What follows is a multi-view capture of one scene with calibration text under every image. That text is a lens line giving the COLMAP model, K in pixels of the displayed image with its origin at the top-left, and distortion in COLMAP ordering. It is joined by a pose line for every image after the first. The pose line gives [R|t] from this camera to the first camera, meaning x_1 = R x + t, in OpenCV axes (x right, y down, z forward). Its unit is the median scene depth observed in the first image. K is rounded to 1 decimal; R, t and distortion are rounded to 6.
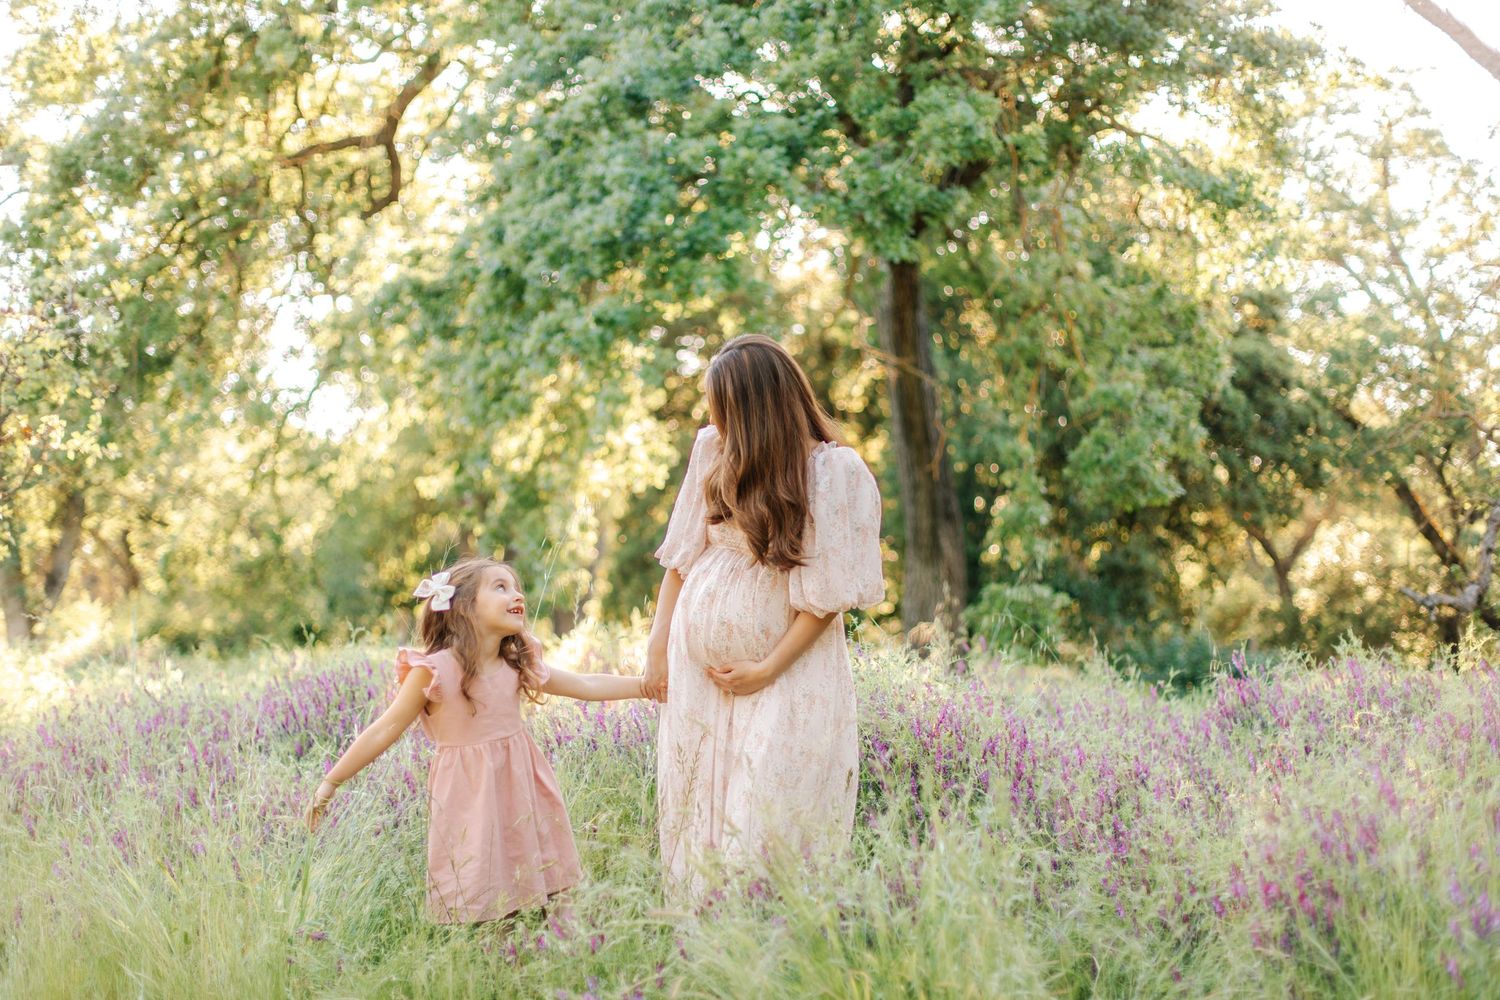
lens RADIAL K [[2137.6, 0, 750.0], [0, 2137.6, 500.0], [0, 0, 1]] dist [-0.000099, 0.075906]
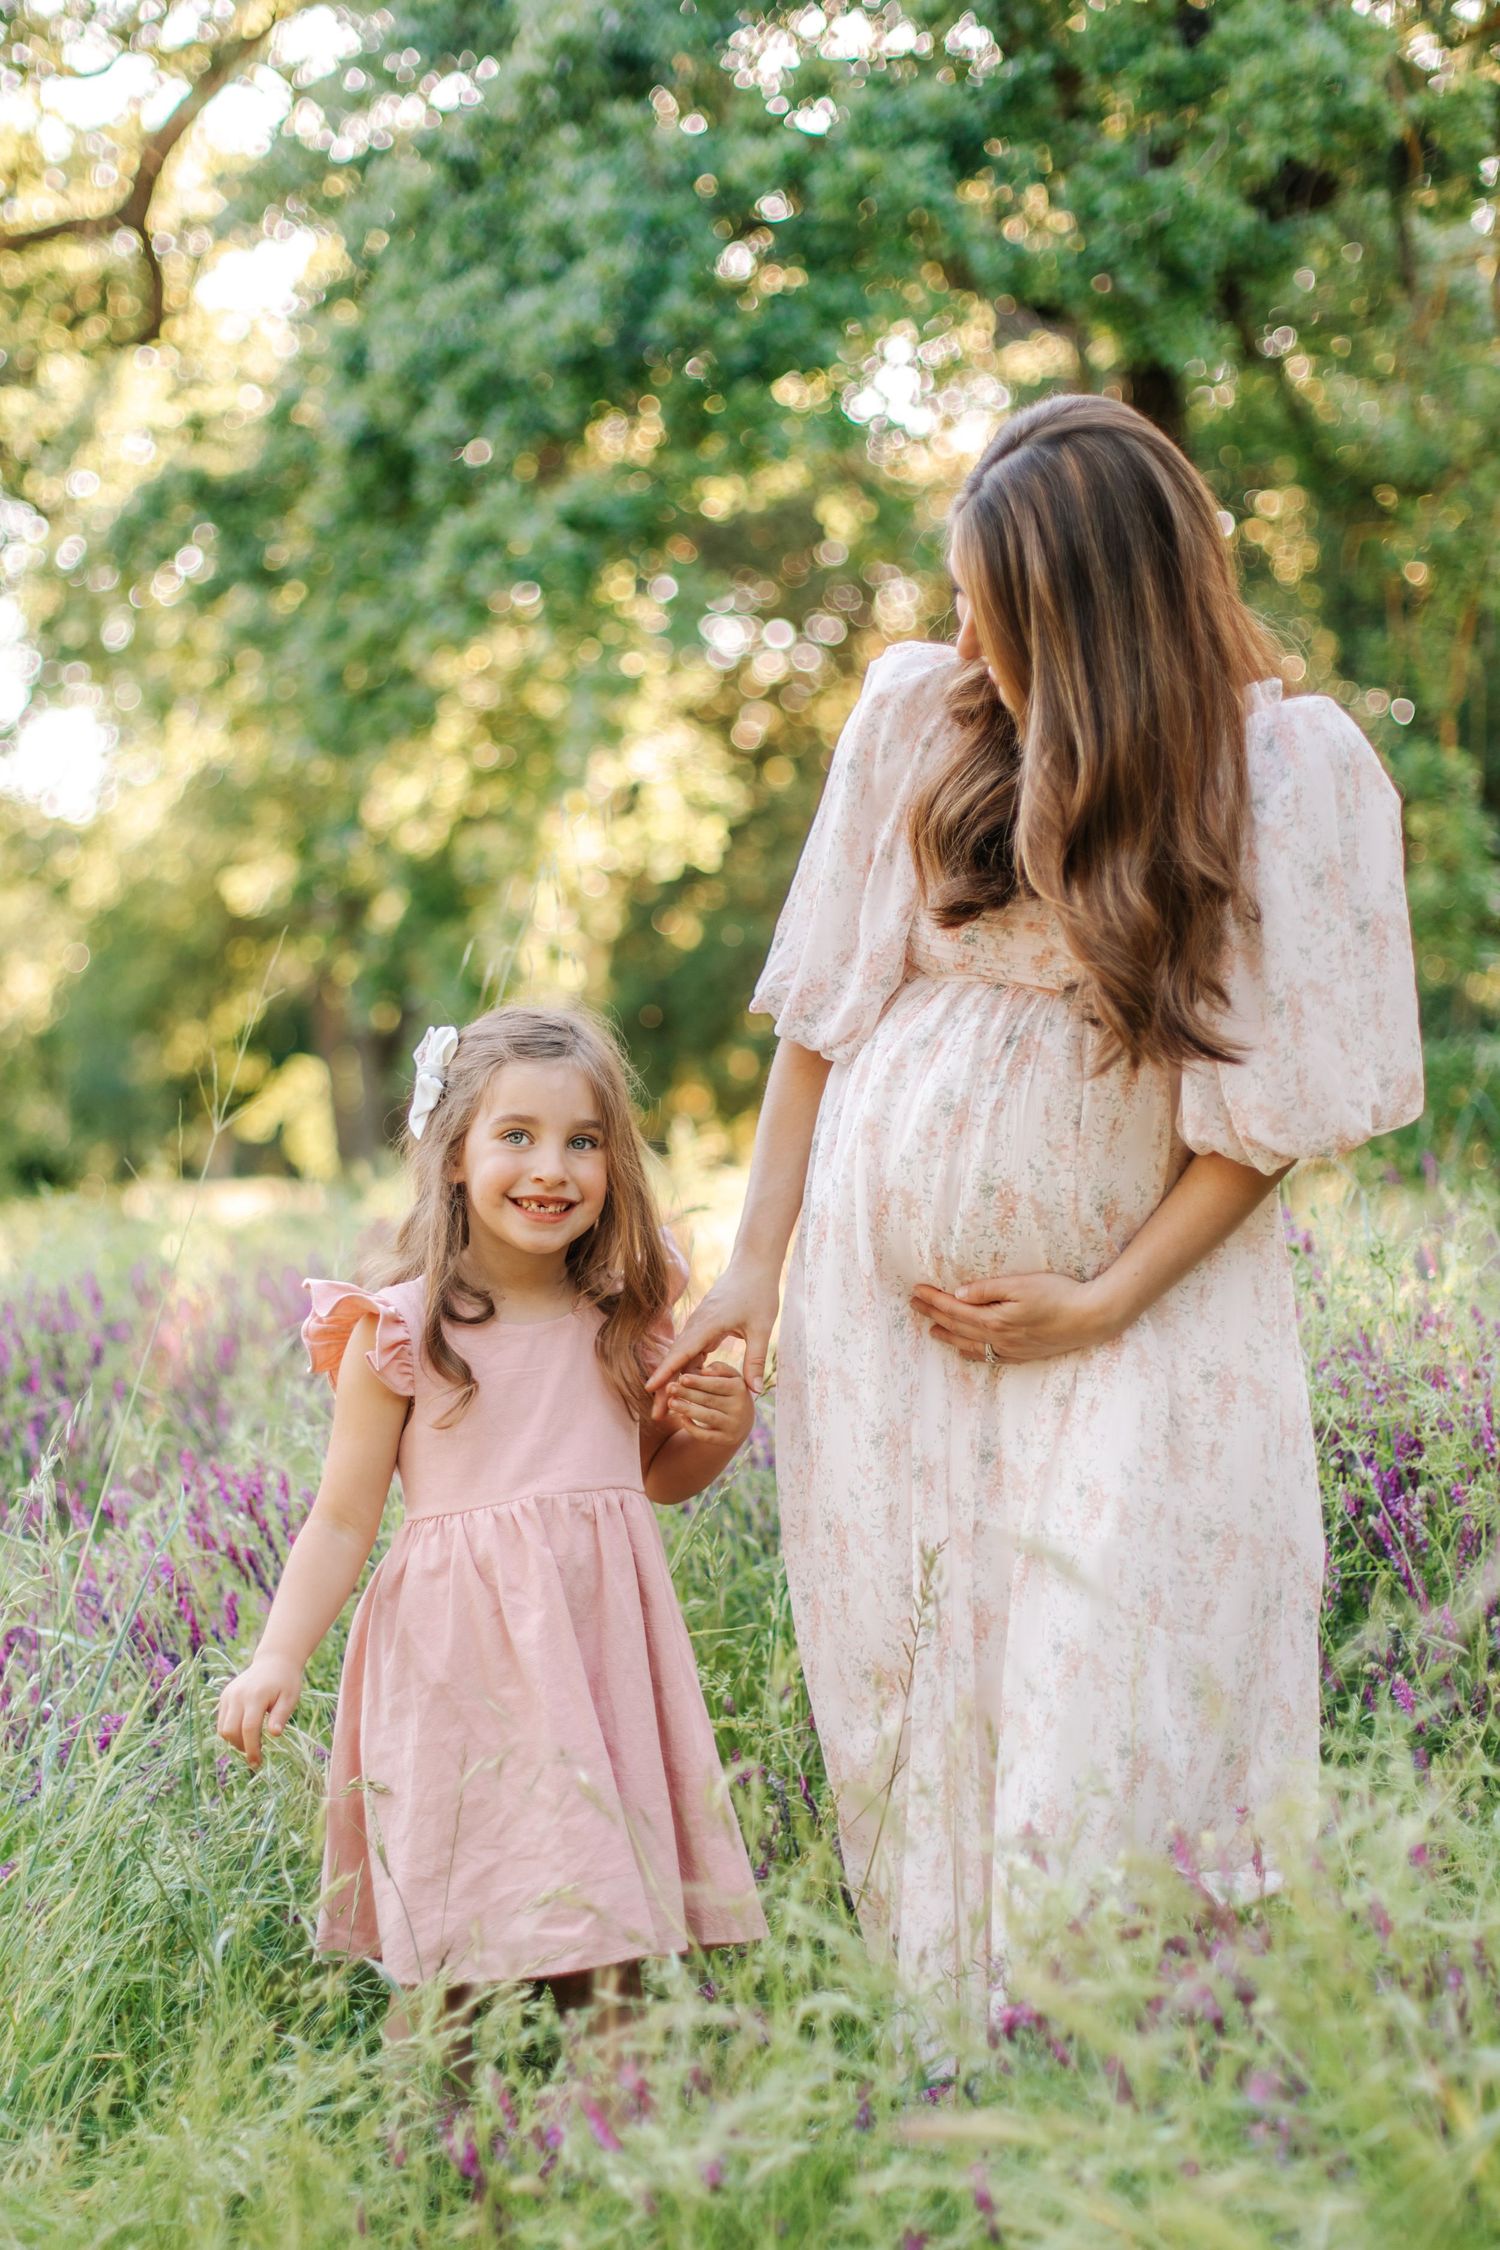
lens RADIAL K [[3912.1, 0, 687.9], [0, 3912.1, 1124.7], [0, 0, 1]] dist [-0.008564, 0.064852]
pose [[0.998493, -0.035902, -0.041508, -0.011968], [0.038238, 0.997645, 0.056944, 0.001781], [0.039366, -0.058446, 0.997514, 0.107458]]
